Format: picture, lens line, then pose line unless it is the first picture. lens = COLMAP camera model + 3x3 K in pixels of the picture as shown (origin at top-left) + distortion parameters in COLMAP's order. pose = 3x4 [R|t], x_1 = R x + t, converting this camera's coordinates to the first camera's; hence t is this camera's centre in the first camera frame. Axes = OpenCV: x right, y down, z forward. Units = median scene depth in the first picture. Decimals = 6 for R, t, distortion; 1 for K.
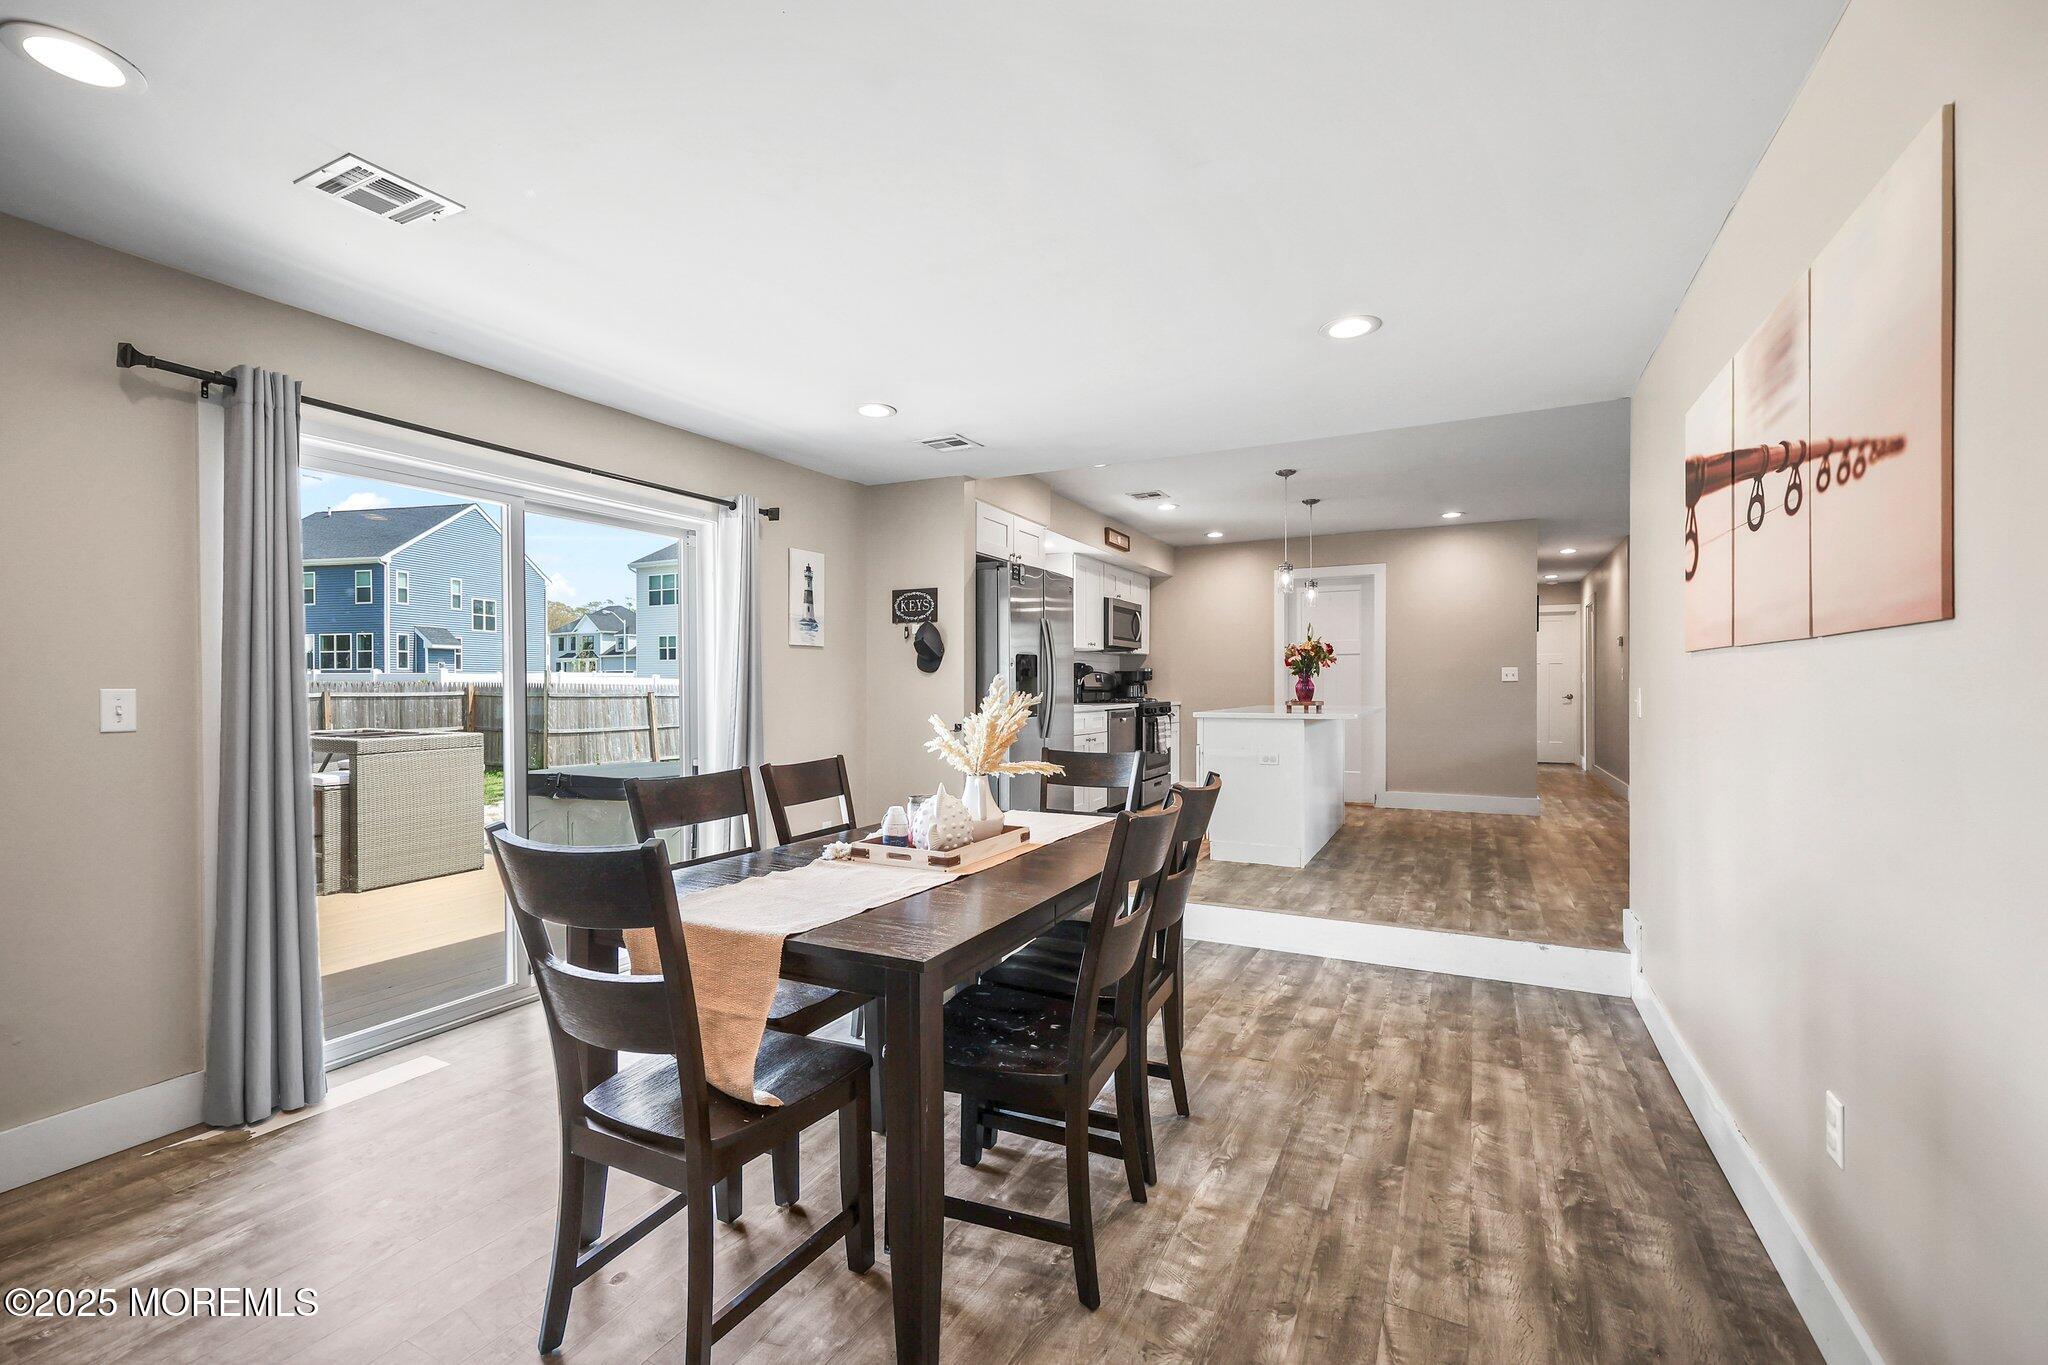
lens RADIAL K [[871.8, 0, 1036.0], [0, 871.8, 680.9], [0, 0, 1]] dist [0.009449, 0.000016]
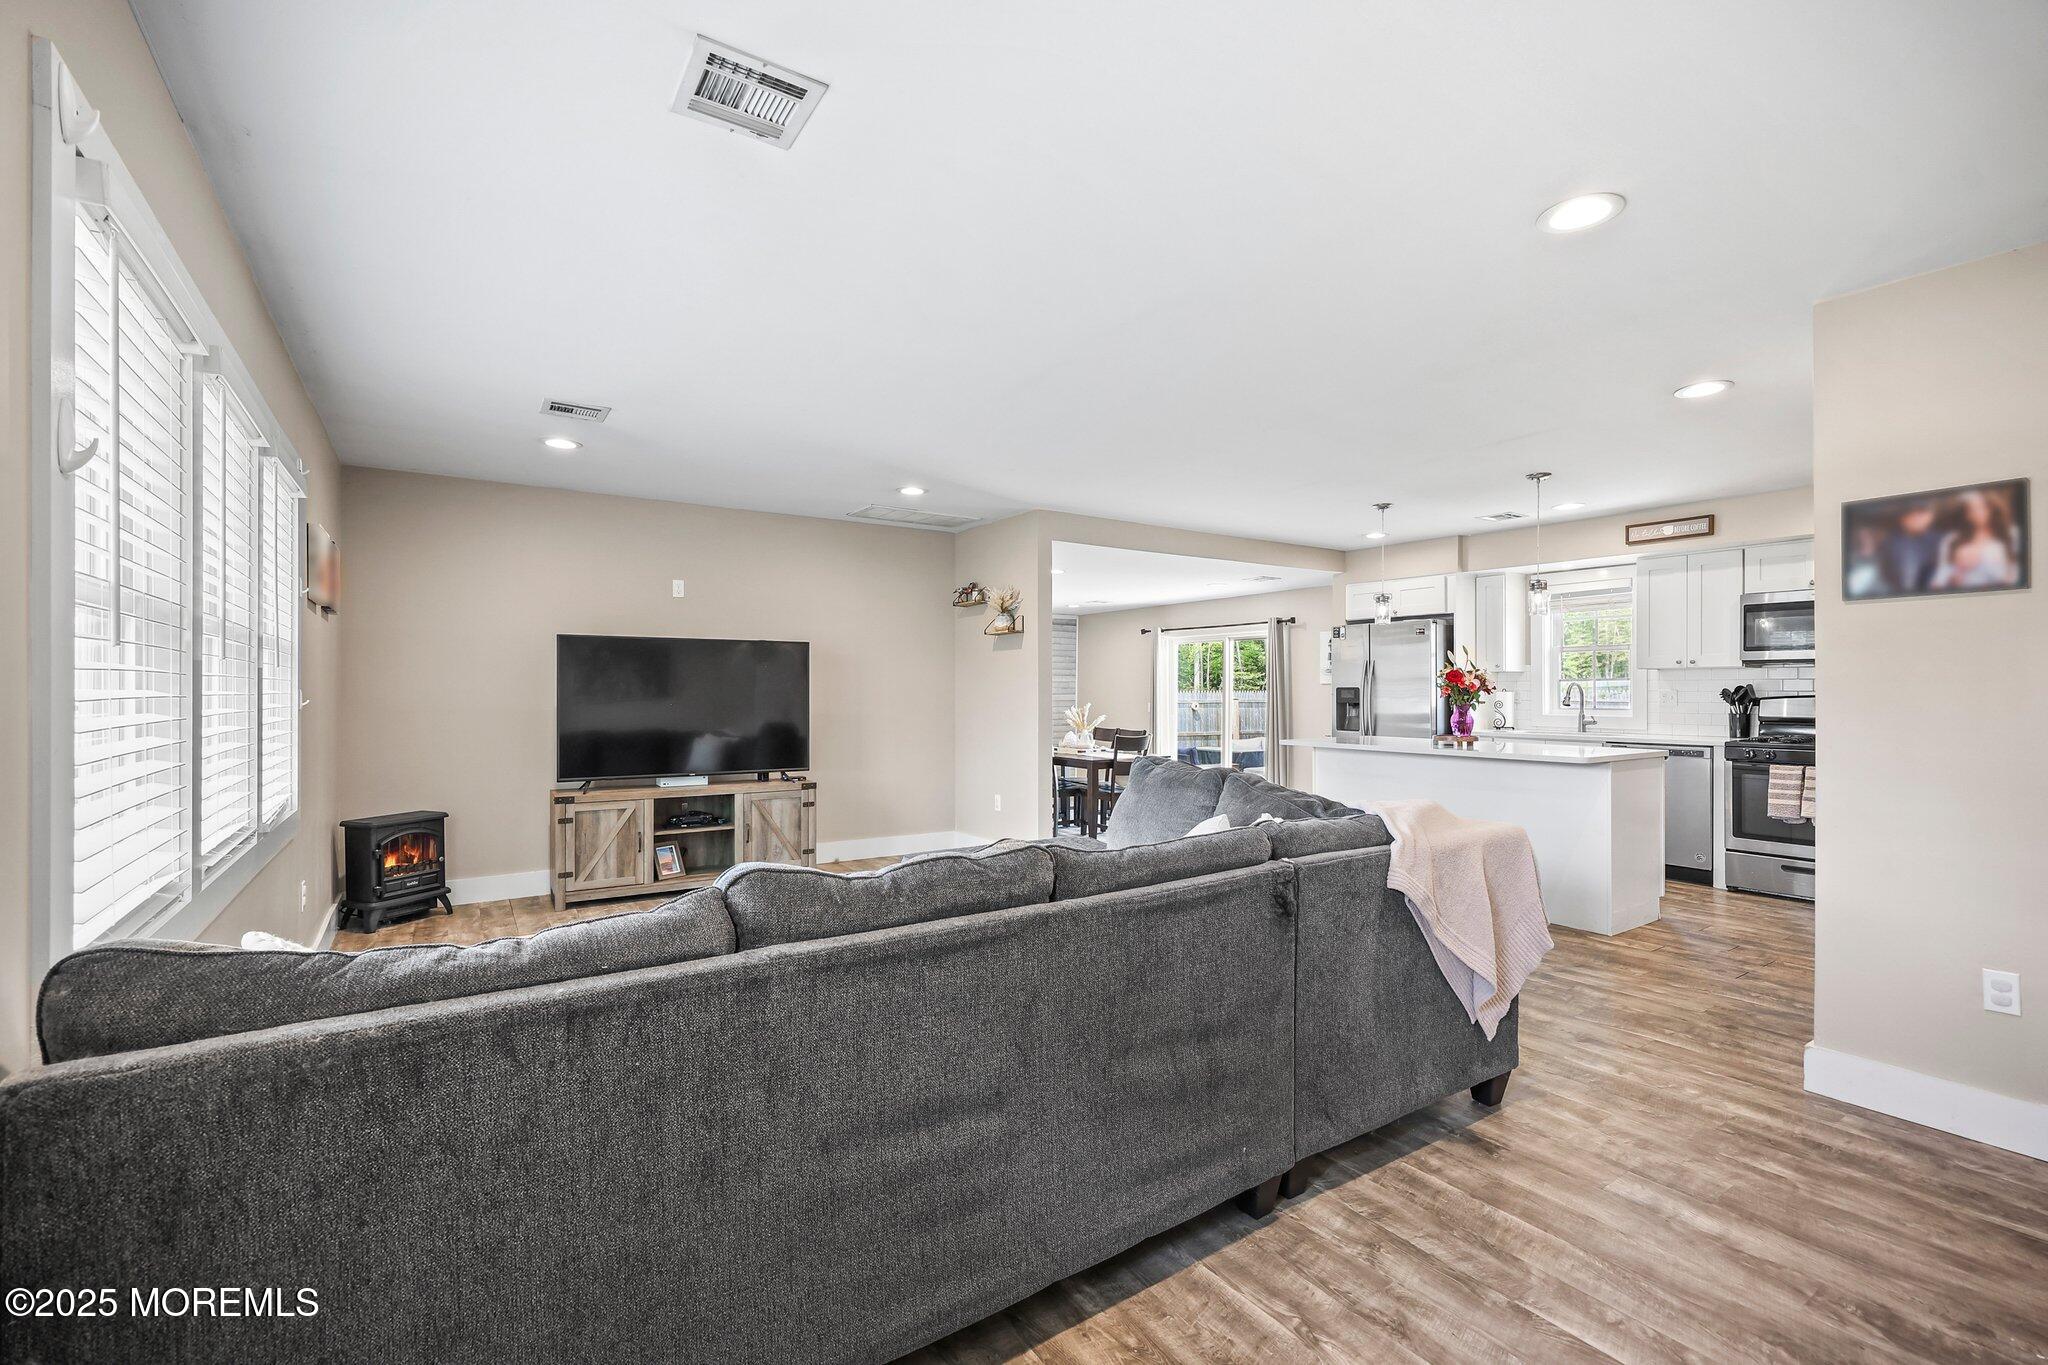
lens RADIAL K [[892.6, 0, 1029.0], [0, 892.6, 690.2], [0, 0, 1]] dist [0.001720, 0.000403]
pose [[-0.494325, 0.005054, -0.869263, 3.095905], [0.006563, 0.999976, 0.002081, -0.065197], [0.869253, -0.004676, -0.494346, 2.565543]]
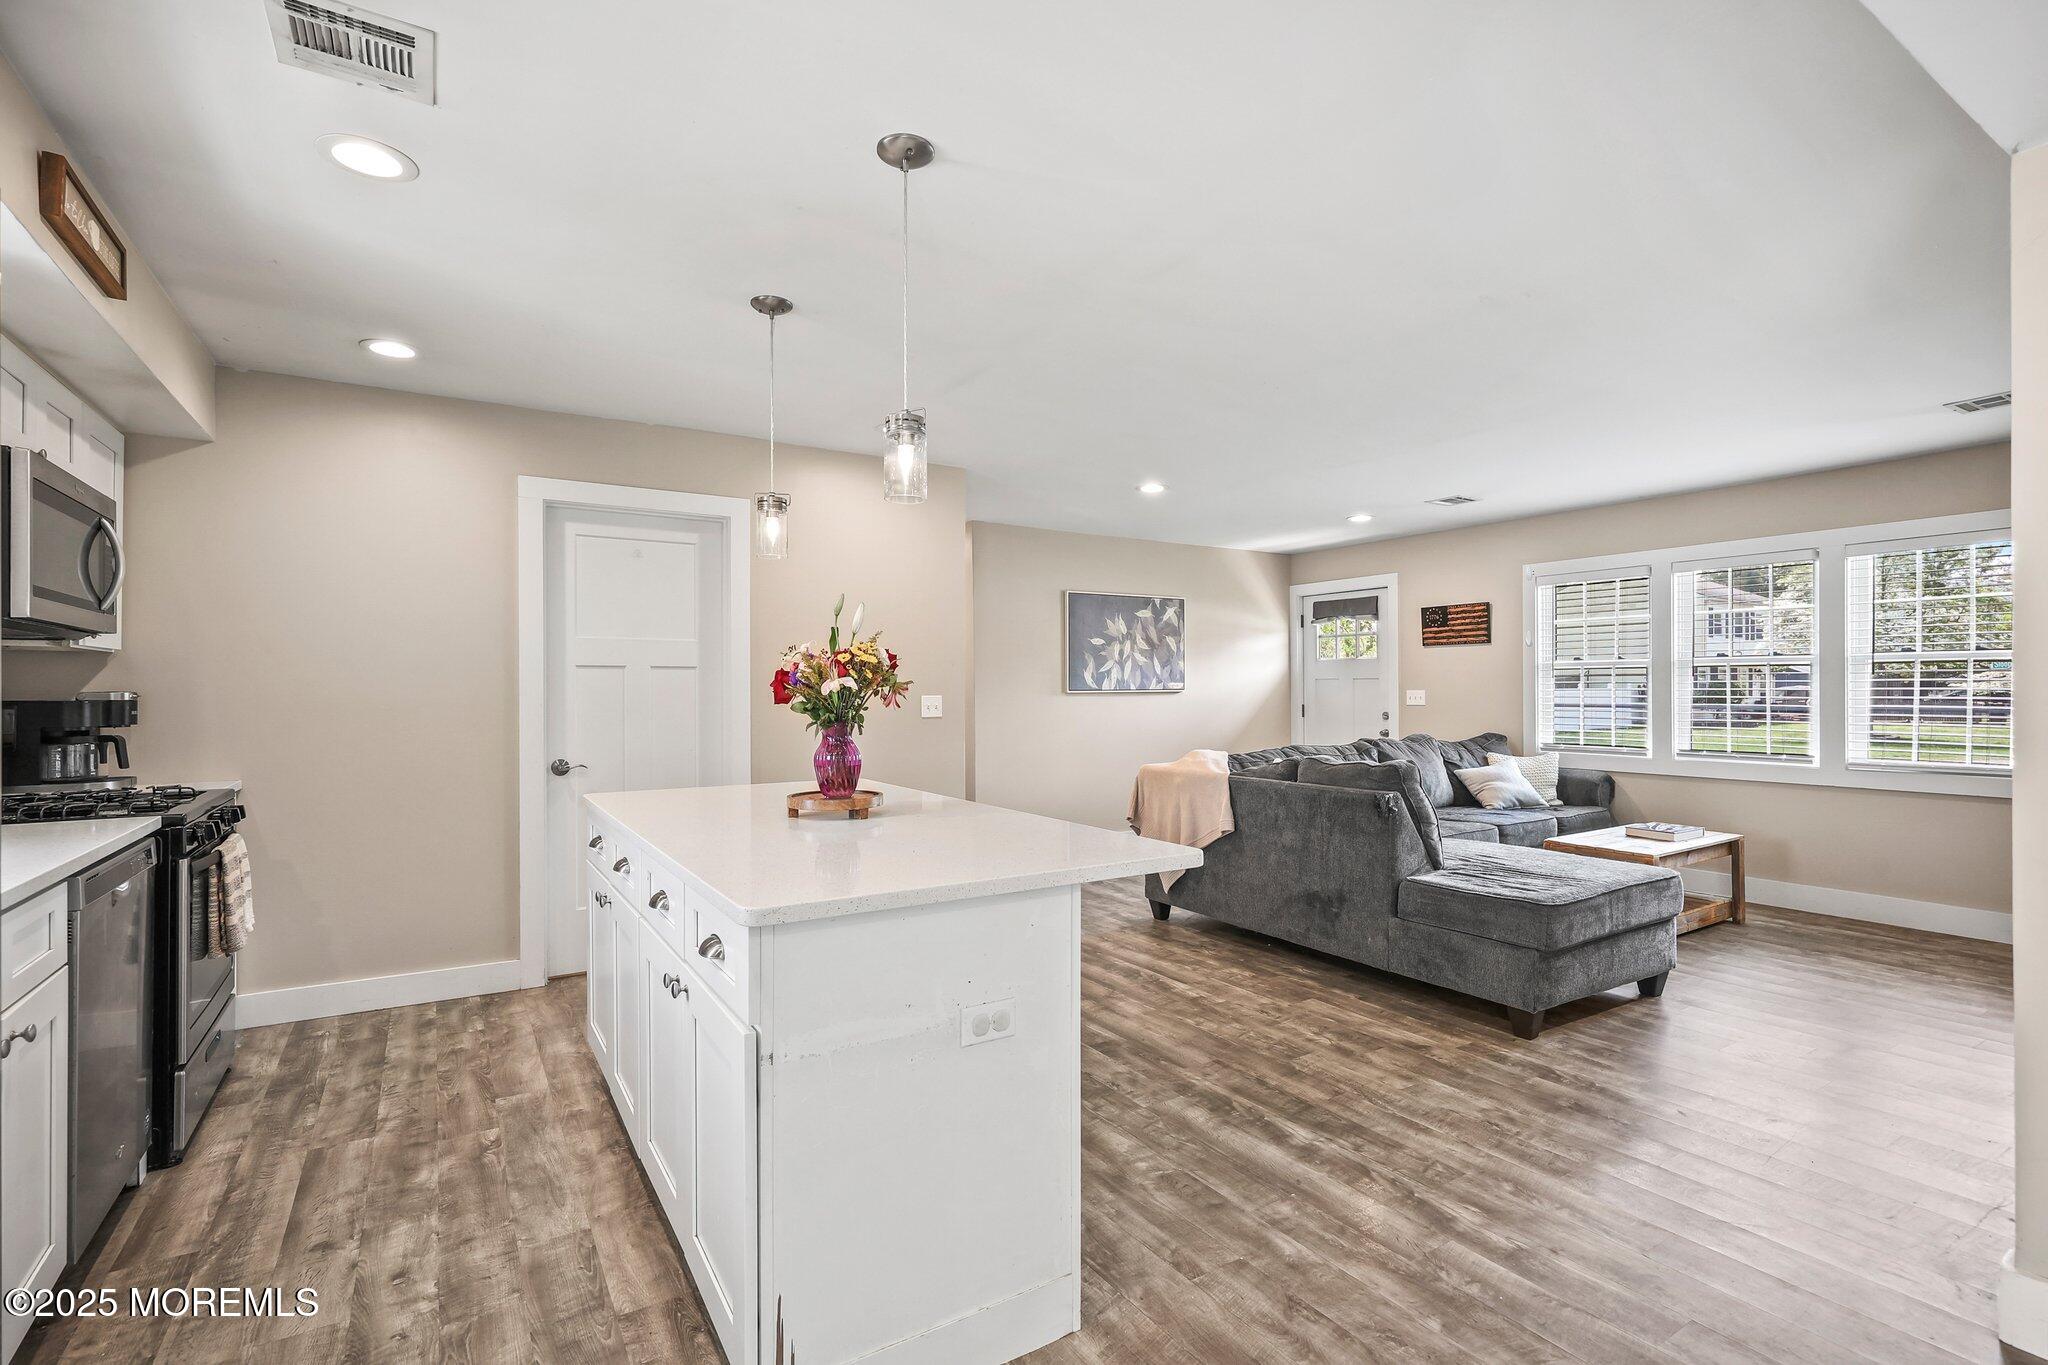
lens RADIAL K [[937.0, 0, 1035.4], [0, 937.0, 689.5], [0, 0, 1]] dist [0.003189, -0.000229]
pose [[0.513661, 0.002697, 0.857989, -0.015836], [-0.005351, 0.999986, 0.000060, -0.057979], [-0.857976, -0.004622, 0.513668, 1.695208]]
